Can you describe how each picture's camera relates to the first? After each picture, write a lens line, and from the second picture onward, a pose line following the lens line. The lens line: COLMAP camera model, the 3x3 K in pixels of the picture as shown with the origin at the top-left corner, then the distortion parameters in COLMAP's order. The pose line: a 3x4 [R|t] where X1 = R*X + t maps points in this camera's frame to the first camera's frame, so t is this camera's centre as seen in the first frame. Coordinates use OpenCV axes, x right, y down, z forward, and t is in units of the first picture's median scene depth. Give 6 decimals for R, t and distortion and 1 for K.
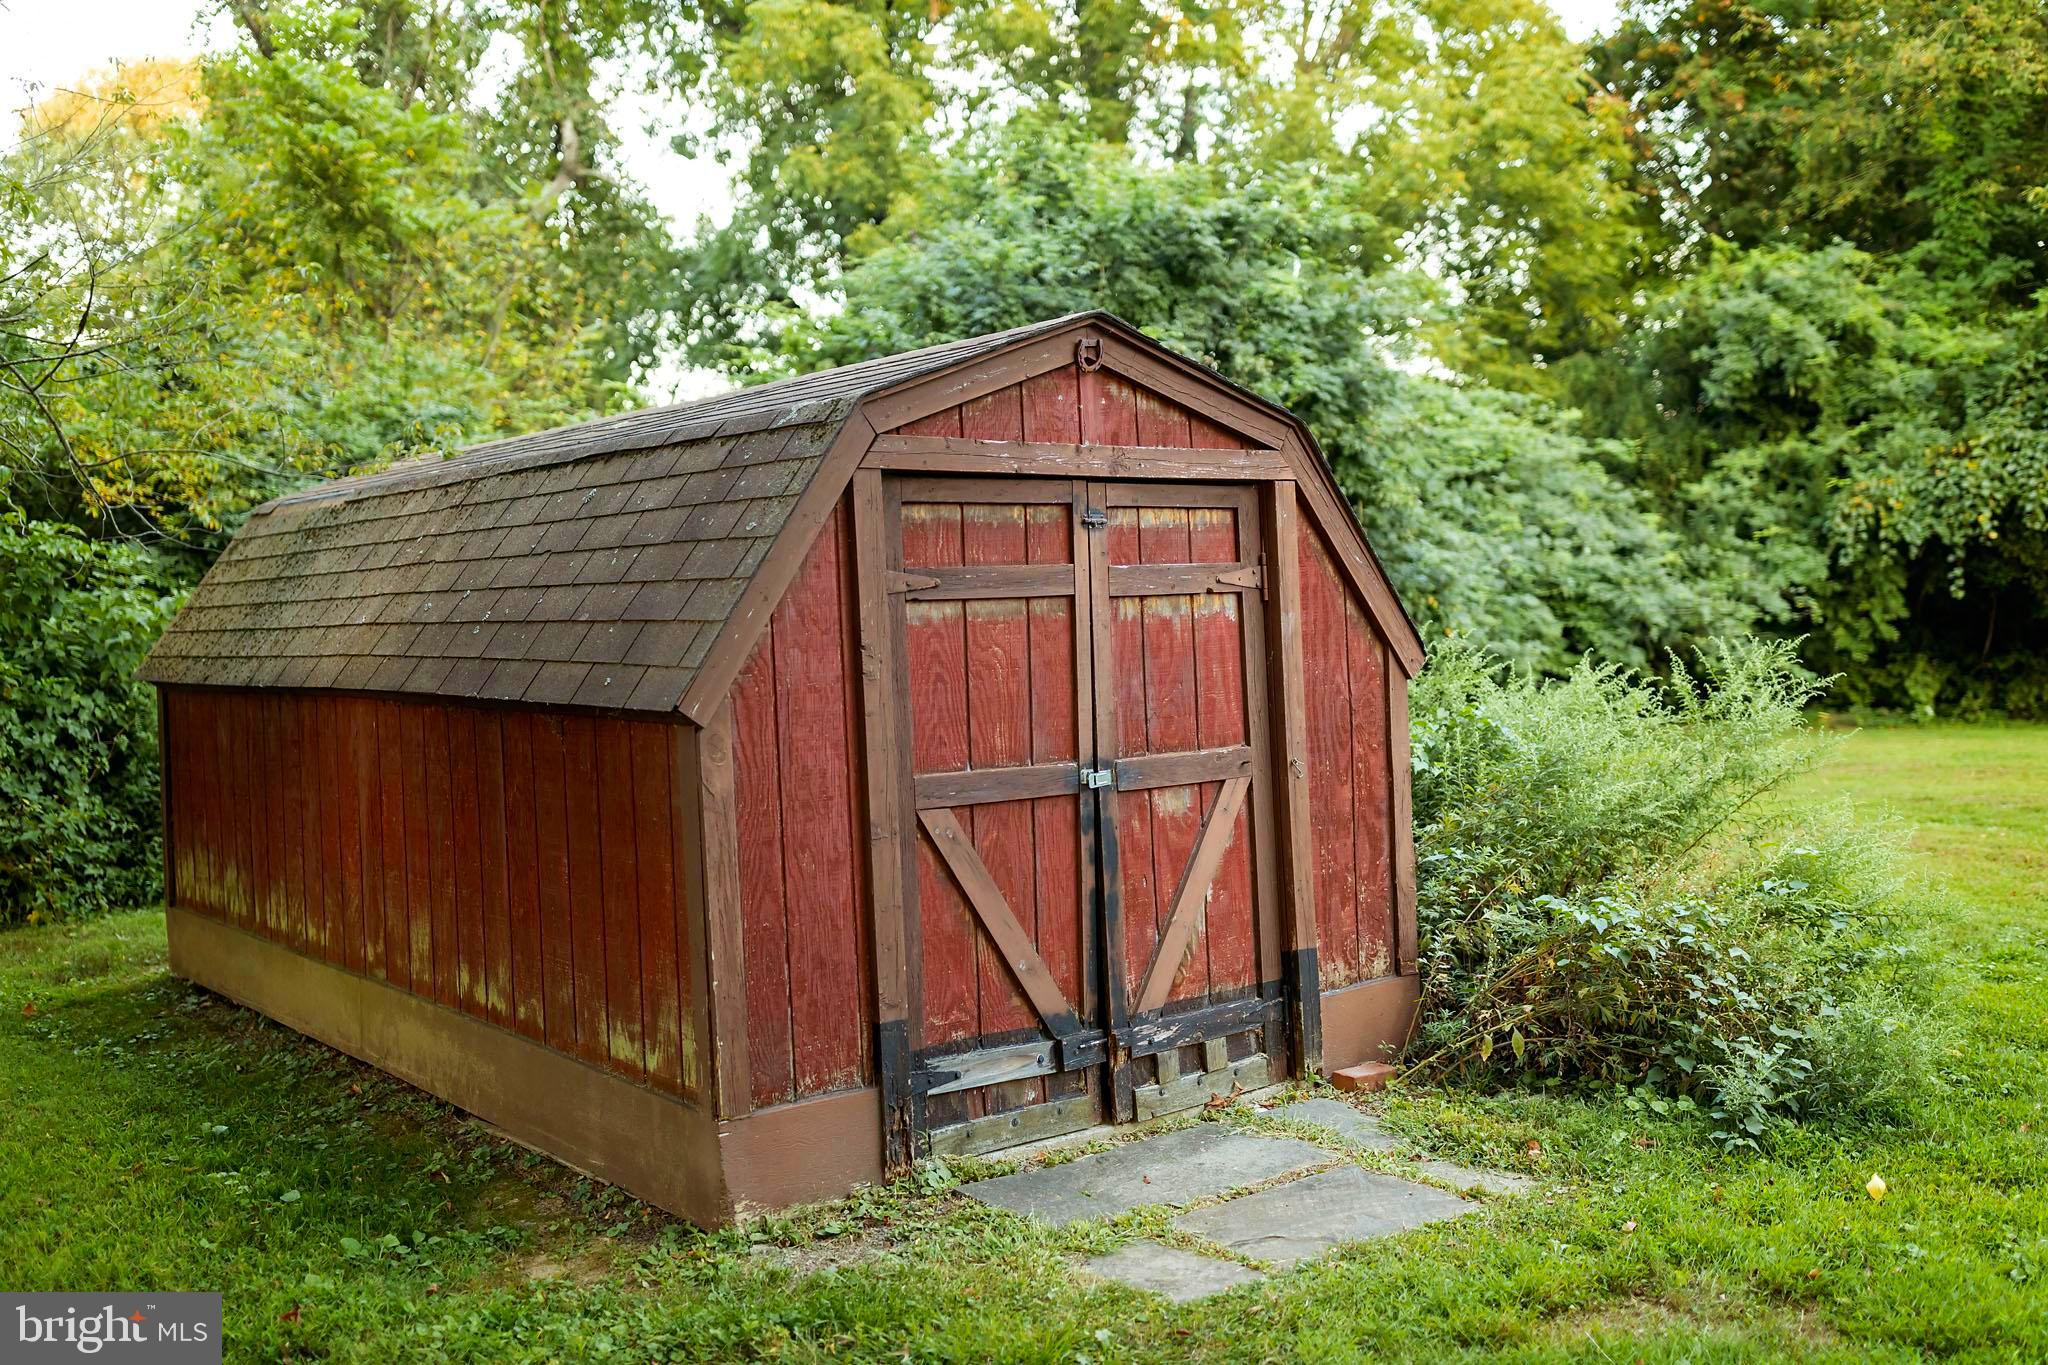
lens RADIAL K [[1924.1, 0, 1029.6], [0, 1924.1, 689.3], [0, 0, 1]] dist [0.005210, 0.005788]
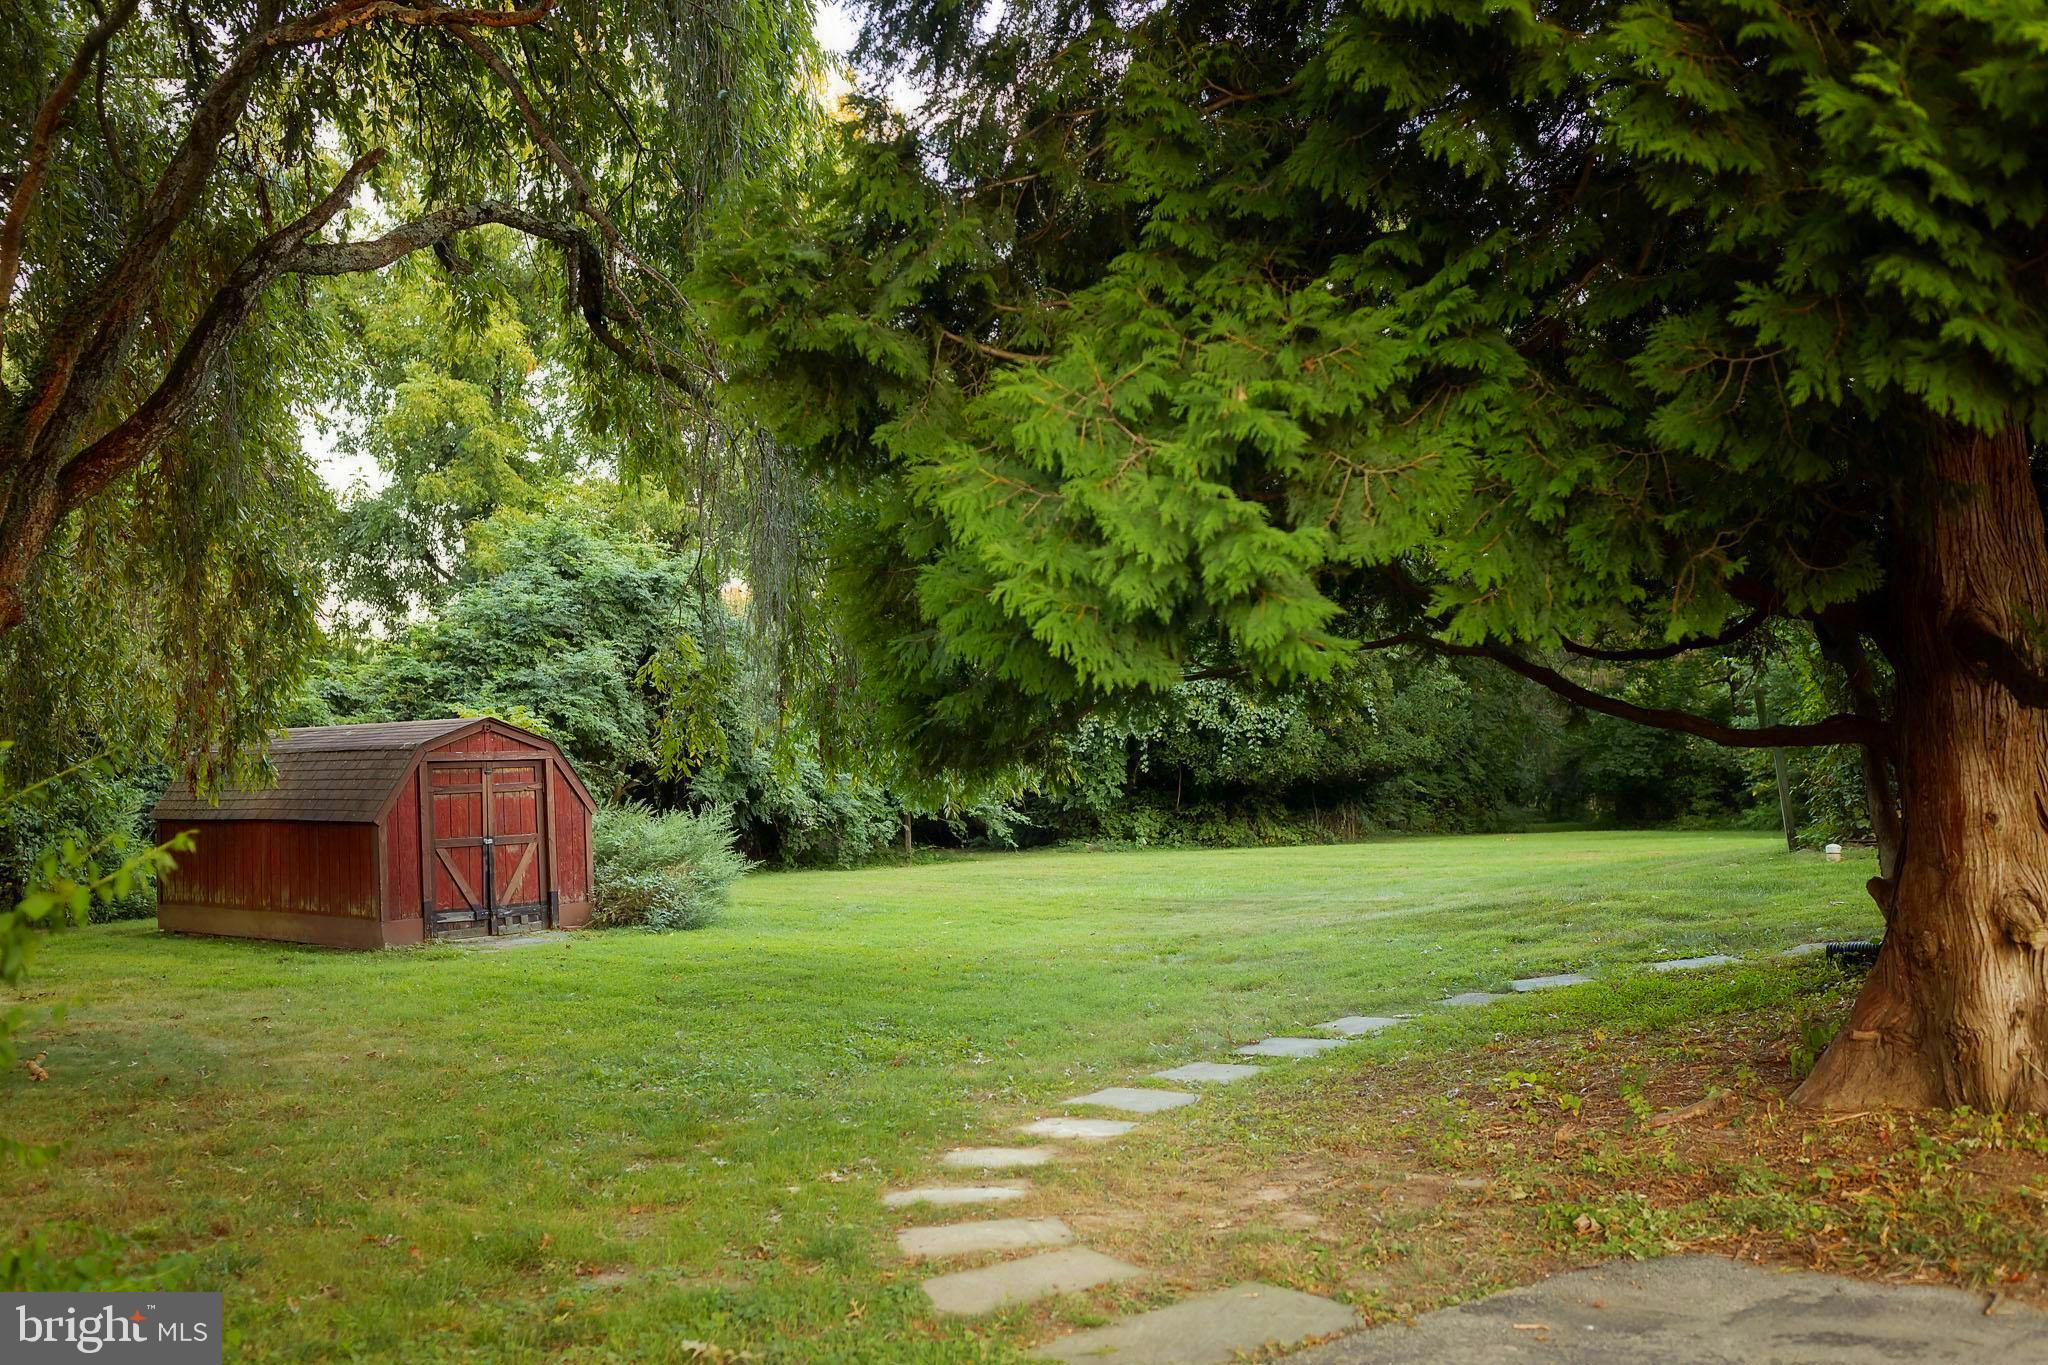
lens RADIAL K [[1924.1, 0, 1029.6], [0, 1924.1, 689.3], [0, 0, 1]] dist [0.005210, 0.005788]
pose [[0.984446, 0.007632, 0.175521, 0.382946], [0.006289, 0.996885, -0.078618, 0.049091], [-0.175574, 0.078499, 0.981332, -2.669526]]
